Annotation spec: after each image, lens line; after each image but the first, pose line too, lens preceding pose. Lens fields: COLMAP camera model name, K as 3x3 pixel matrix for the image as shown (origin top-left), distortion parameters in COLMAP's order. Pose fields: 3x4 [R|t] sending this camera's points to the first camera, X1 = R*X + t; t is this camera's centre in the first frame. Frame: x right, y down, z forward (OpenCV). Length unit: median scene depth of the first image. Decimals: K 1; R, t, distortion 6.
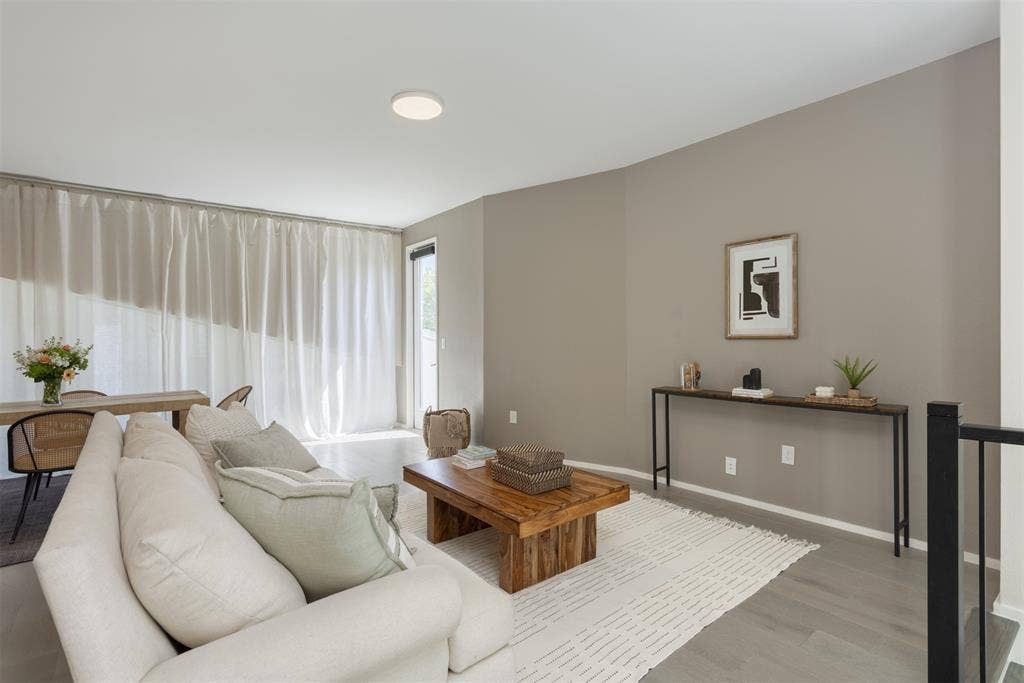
lens RADIAL K [[489.0, 0, 511.4], [0, 489.0, 341.6], [0, 0, 1]] dist [0.002653, 0.002174]
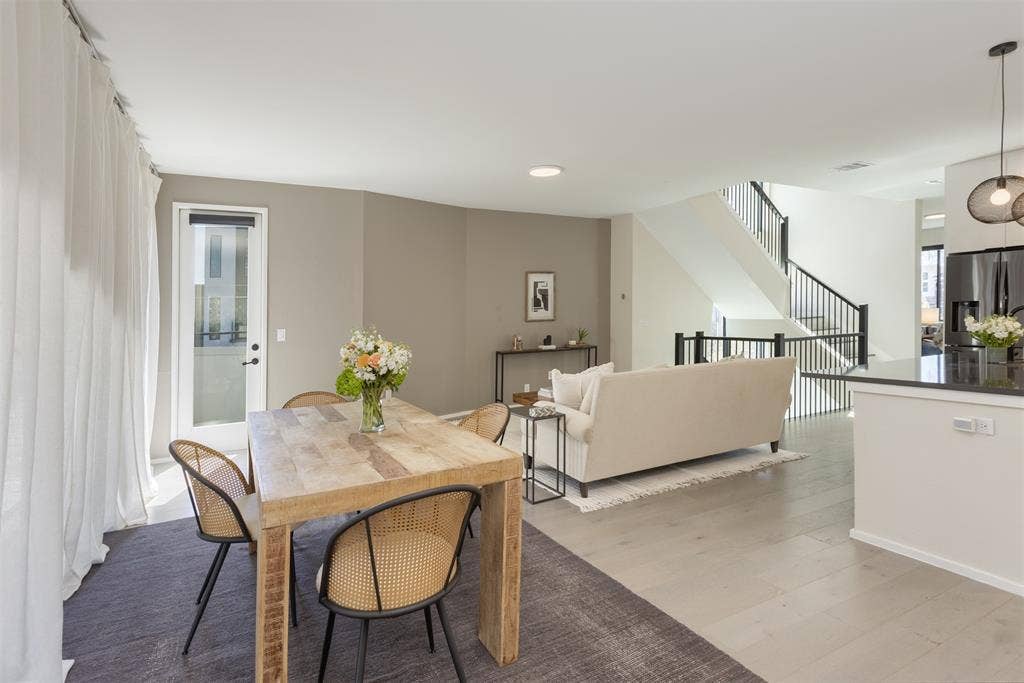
lens RADIAL K [[520.8, 0, 510.1], [0, 520.8, 339.6], [0, 0, 1]] dist [-0.027624, 0.000326]
pose [[0.176379, -0.048302, 0.983137, -1.564611], [0.027162, 0.998654, 0.044191, -0.026525], [-0.983948, 0.018910, 0.177453, 0.705050]]
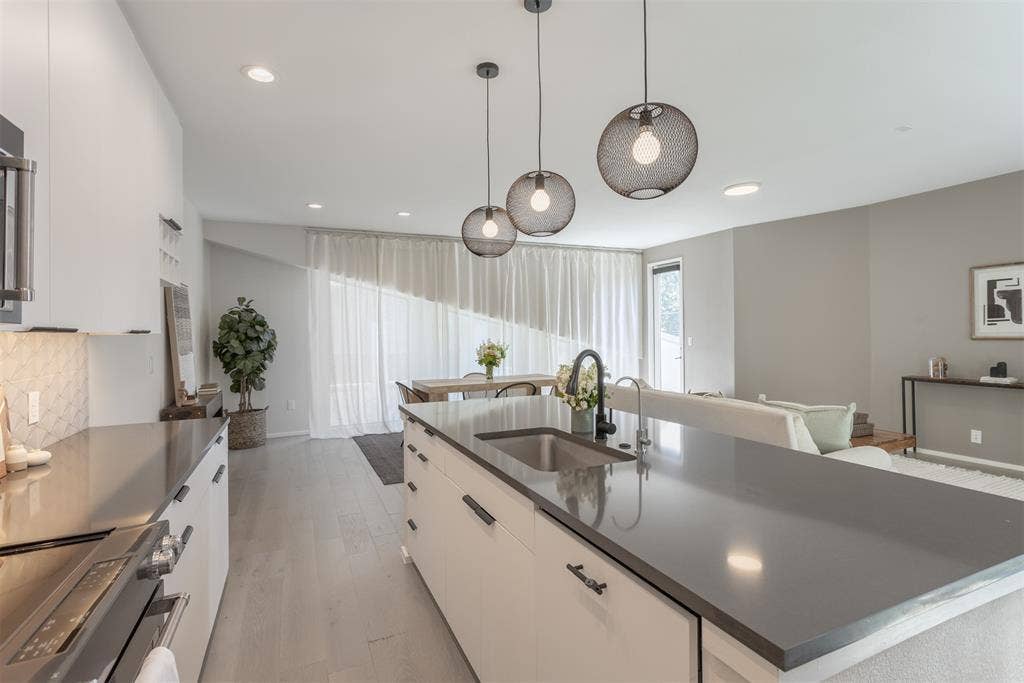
lens RADIAL K [[489.0, 0, 524.4], [0, 489.0, 330.2], [0, 0, 1]] dist [0.002653, 0.002174]
pose [[0.972970, -0.005787, -0.230859, -0.422534], [0.004498, 0.999971, -0.006109, -0.027642], [0.230888, 0.004906, 0.972968, -0.558842]]
